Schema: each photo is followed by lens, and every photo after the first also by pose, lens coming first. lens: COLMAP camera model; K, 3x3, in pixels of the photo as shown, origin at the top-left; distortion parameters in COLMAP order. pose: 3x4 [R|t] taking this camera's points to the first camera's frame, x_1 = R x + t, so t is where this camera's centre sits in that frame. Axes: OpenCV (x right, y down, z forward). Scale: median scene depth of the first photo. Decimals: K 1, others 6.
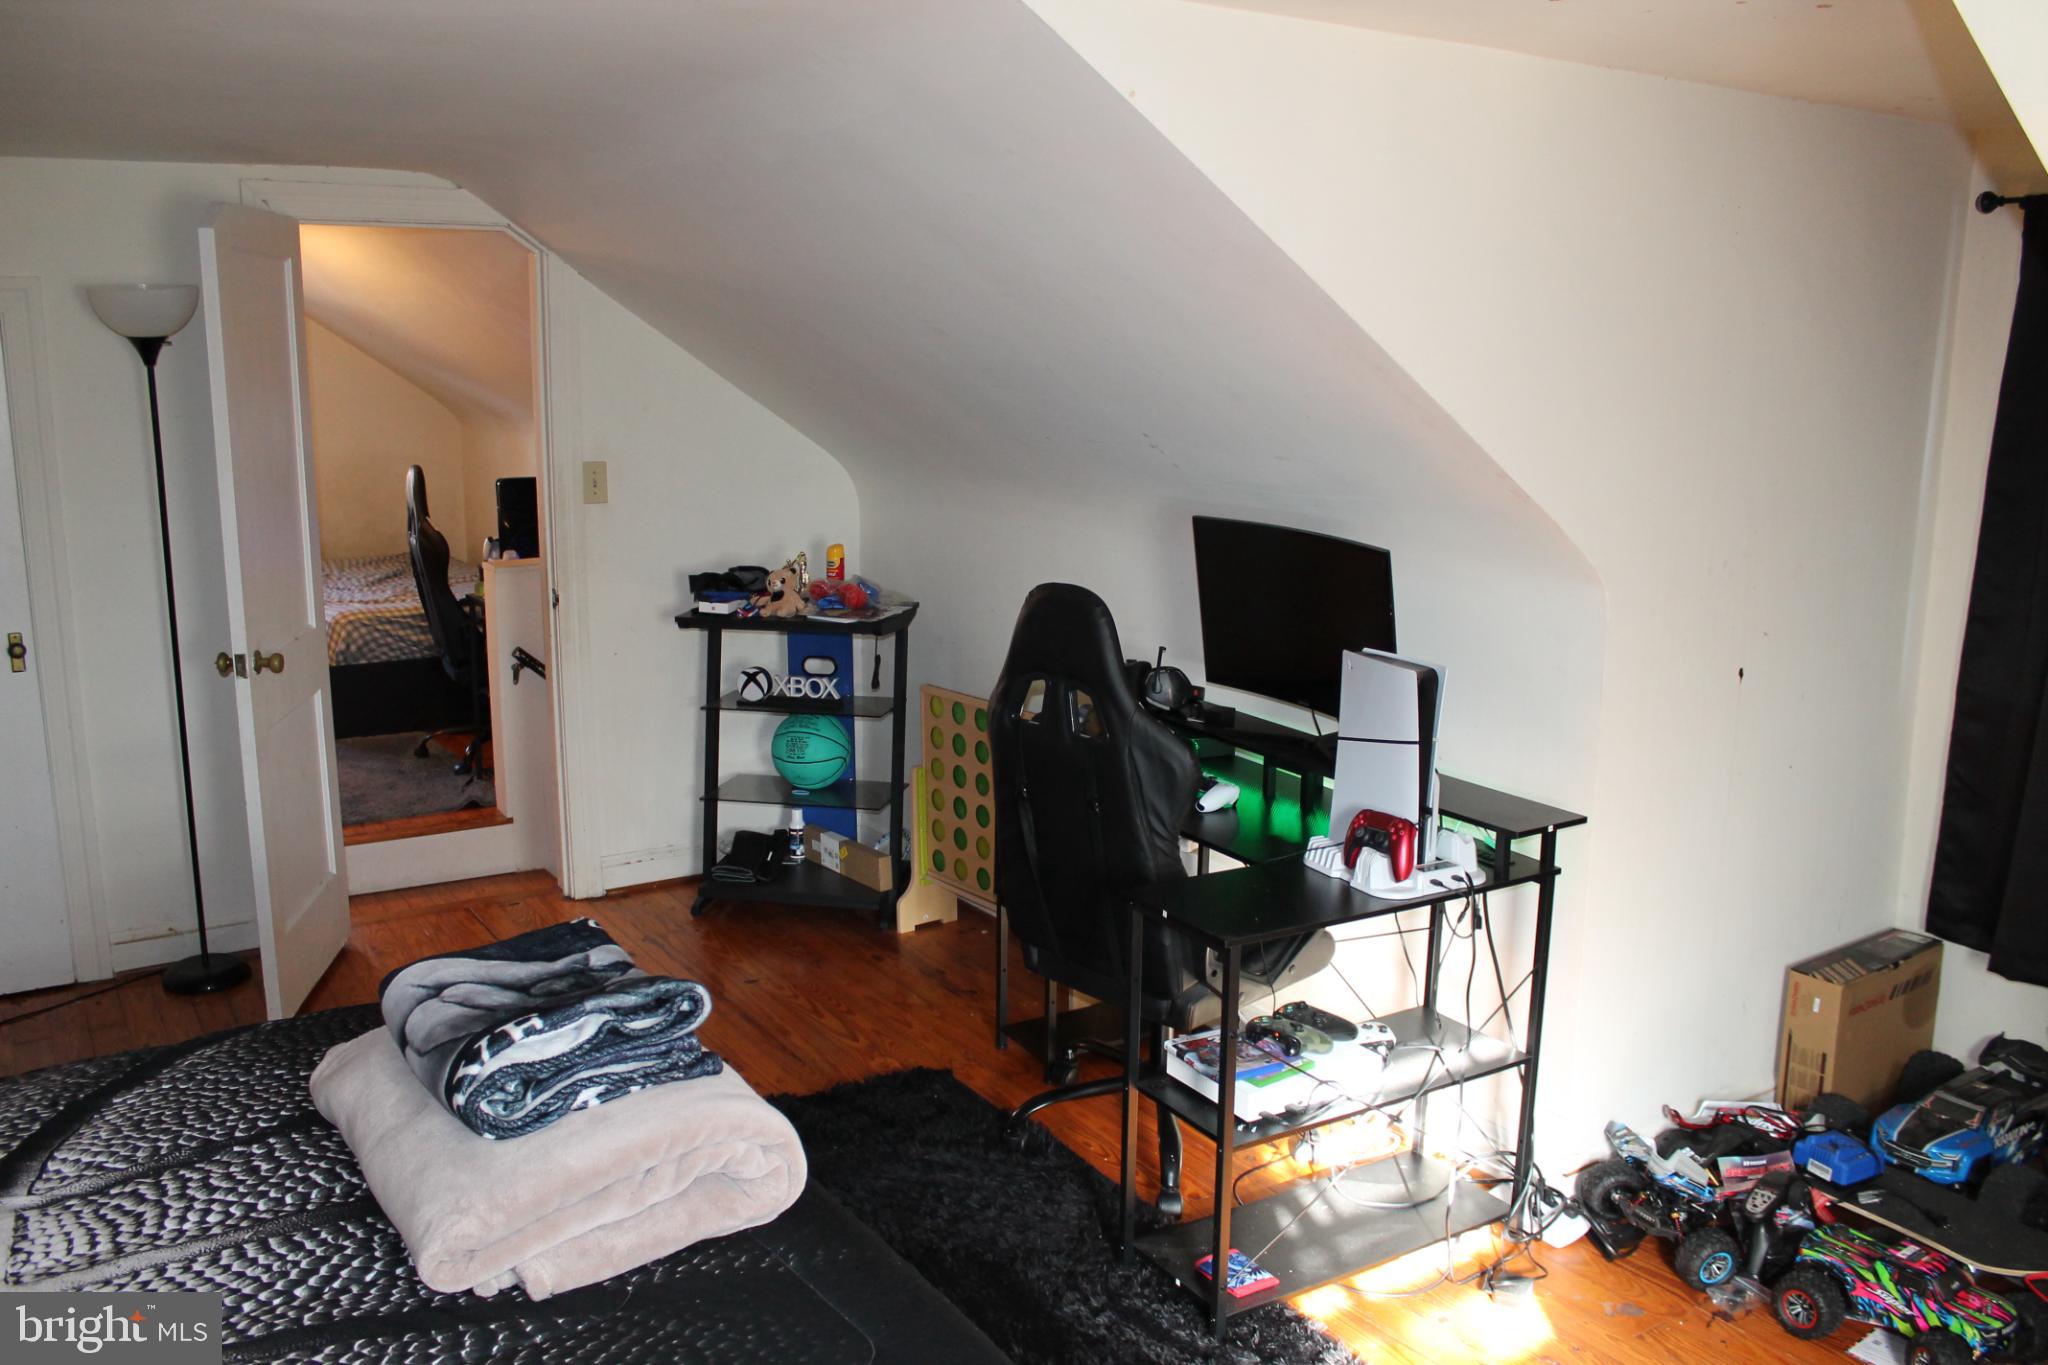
lens RADIAL K [[1723.5, 0, 1035.4], [0, 1723.5, 703.2], [0, 0, 1]] dist [-0.149150, 0.135238]
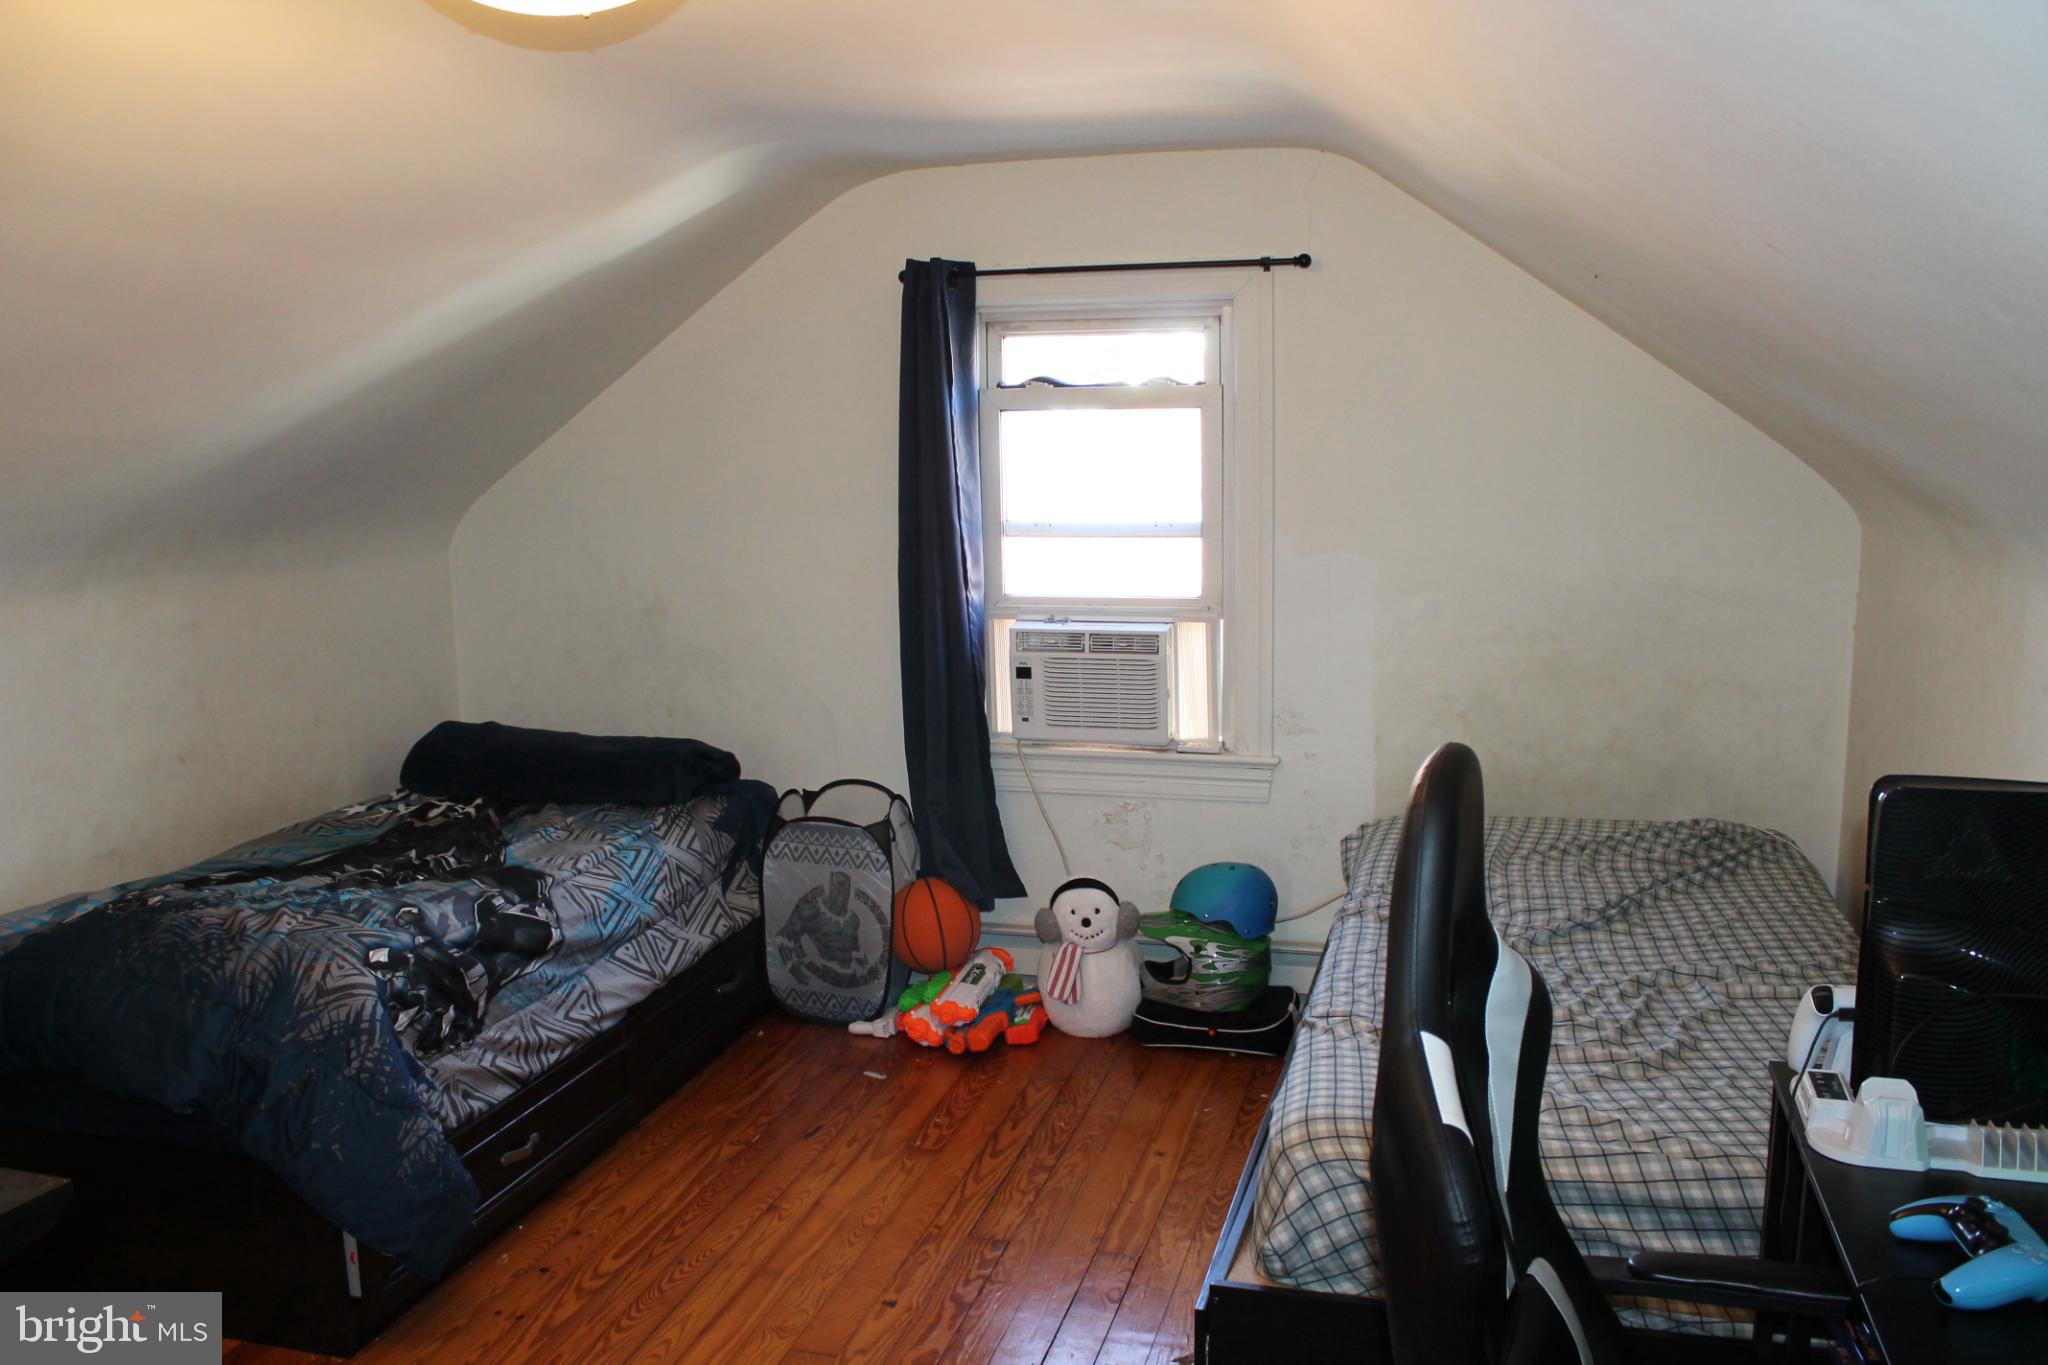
lens RADIAL K [[1723.5, 0, 1021.4], [0, 1723.5, 662.7], [0, 0, 1]] dist [-0.149150, 0.135238]
pose [[0.660309, 0.109472, -0.742973, -0.730030], [-0.142033, 0.989668, 0.019590, -0.477113], [0.737441, 0.092591, 0.669035, 2.492024]]
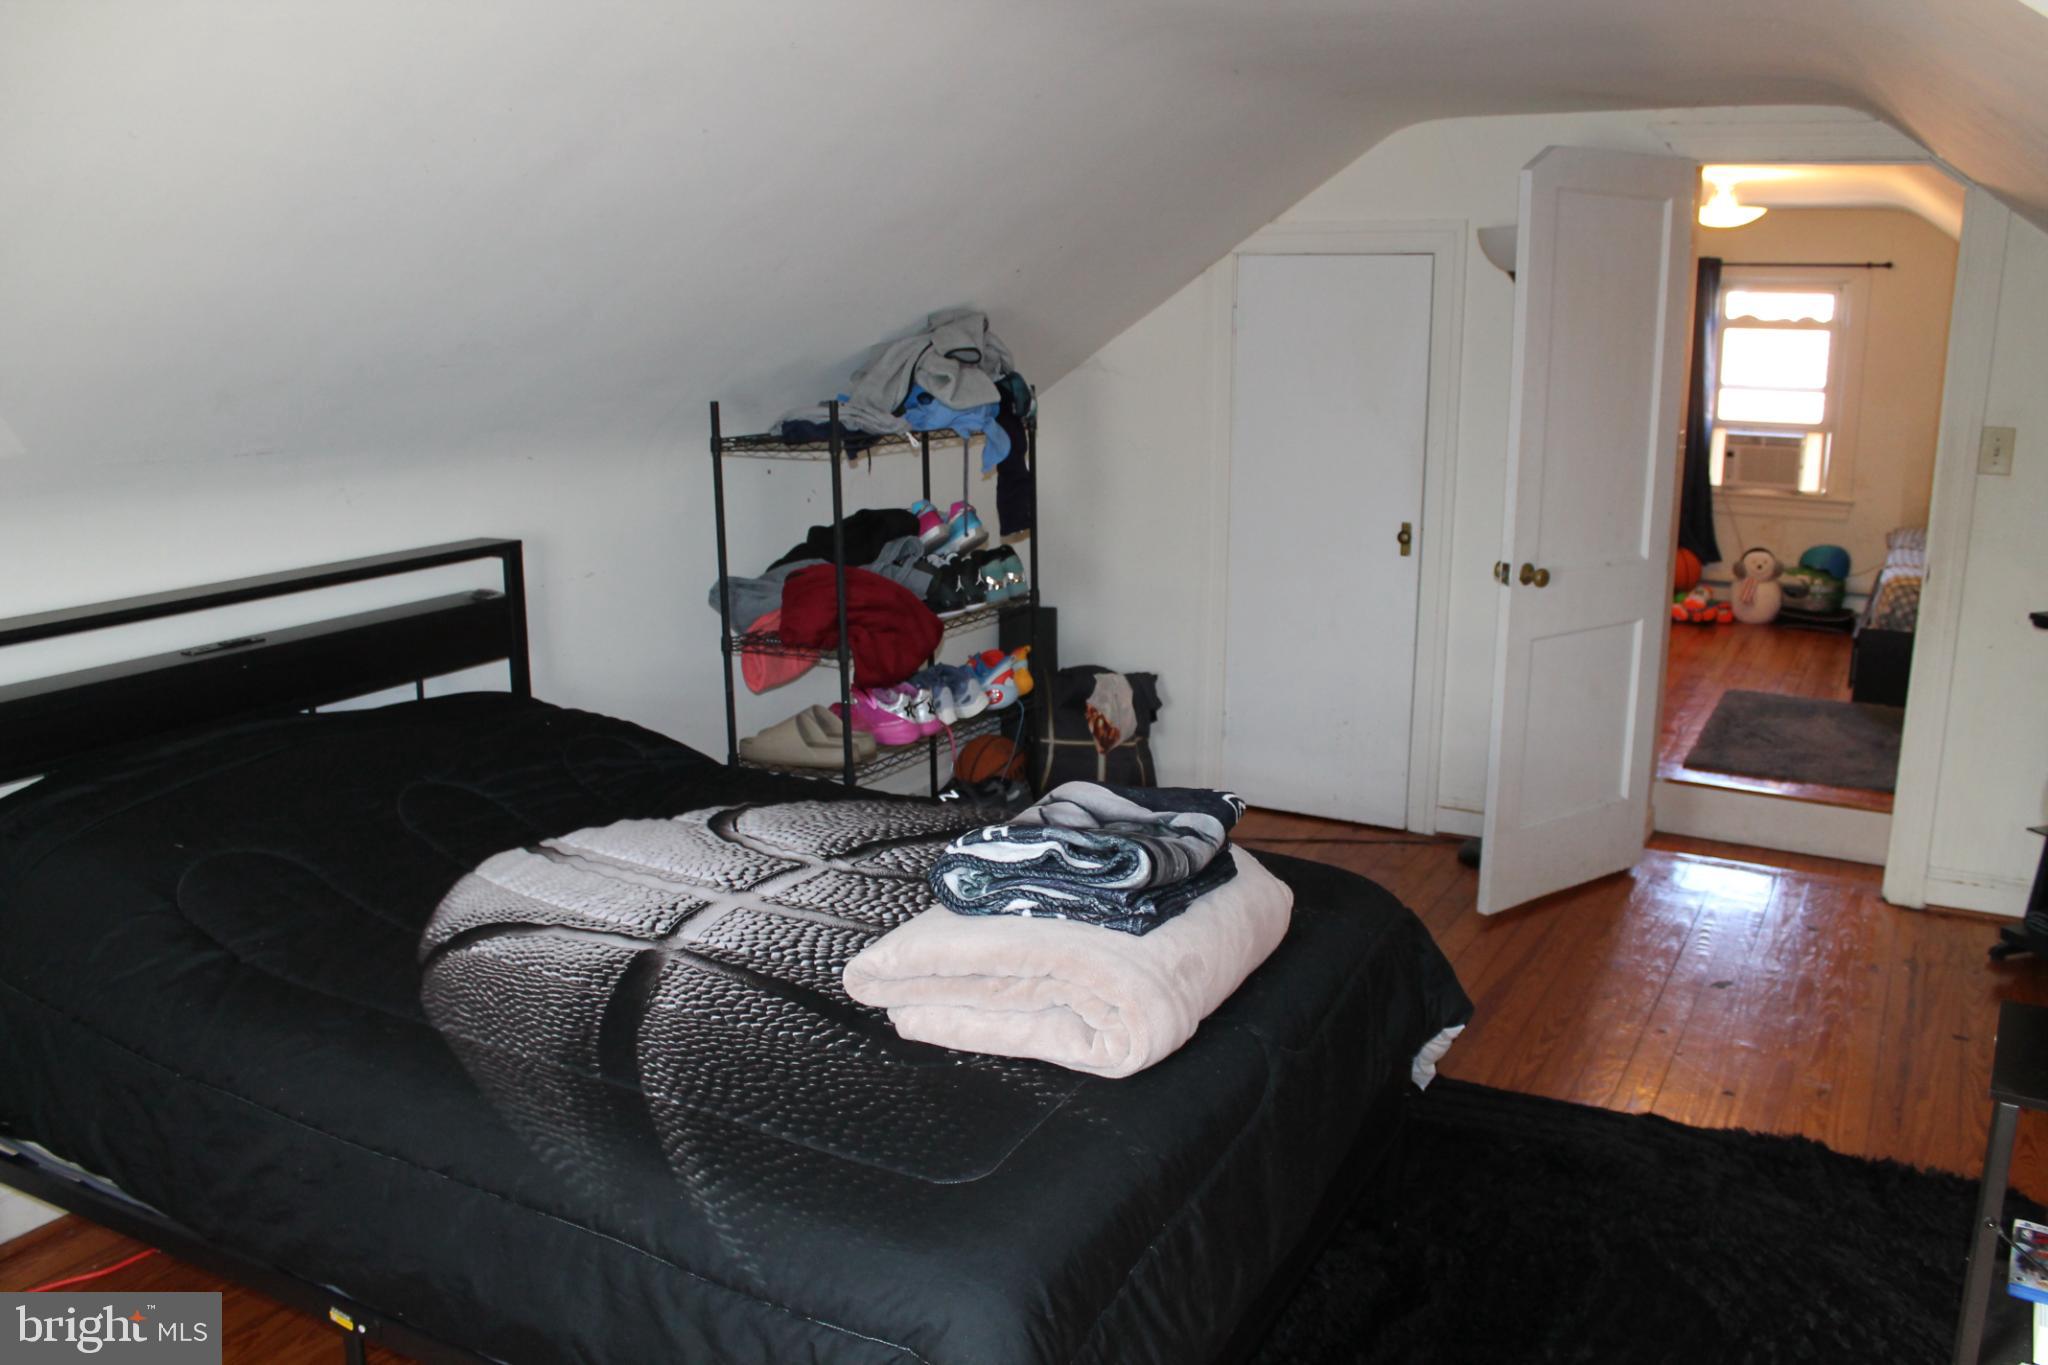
lens RADIAL K [[1723.5, 0, 1039.5], [0, 1723.5, 691.8], [0, 0, 1]] dist [-0.149150, 0.135238]
pose [[0.477932, 0.198819, -0.855600, 0.629452], [-0.186678, 0.974787, 0.122237, -0.048772], [0.858331, 0.101301, 0.502997, 0.359317]]
